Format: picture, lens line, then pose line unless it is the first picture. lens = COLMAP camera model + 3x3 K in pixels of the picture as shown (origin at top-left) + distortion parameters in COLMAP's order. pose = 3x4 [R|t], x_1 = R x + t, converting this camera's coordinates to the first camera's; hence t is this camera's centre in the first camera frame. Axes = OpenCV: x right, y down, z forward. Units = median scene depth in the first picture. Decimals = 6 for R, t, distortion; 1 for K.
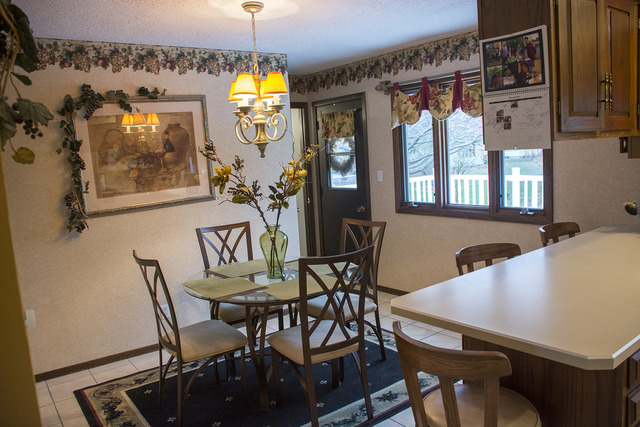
lens RADIAL K [[486.2, 0, 320.0], [0, 486.2, 213.5], [0, 0, 1]] dist [-0.090254, 0.009500]
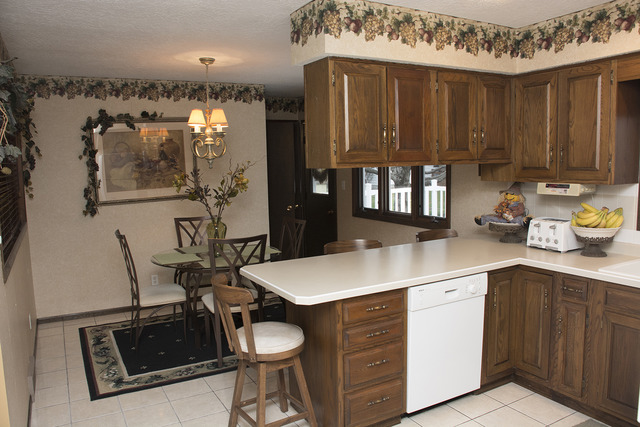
lens RADIAL K [[486.2, 0, 320.0], [0, 486.2, 213.5], [0, 0, 1]] dist [-0.090254, 0.009500]
pose [[0.990330, 0.054497, -0.127580, 0.316370], [-0.055240, 0.998471, -0.002287, -0.000775], [0.127260, 0.009312, 0.991826, -0.283694]]
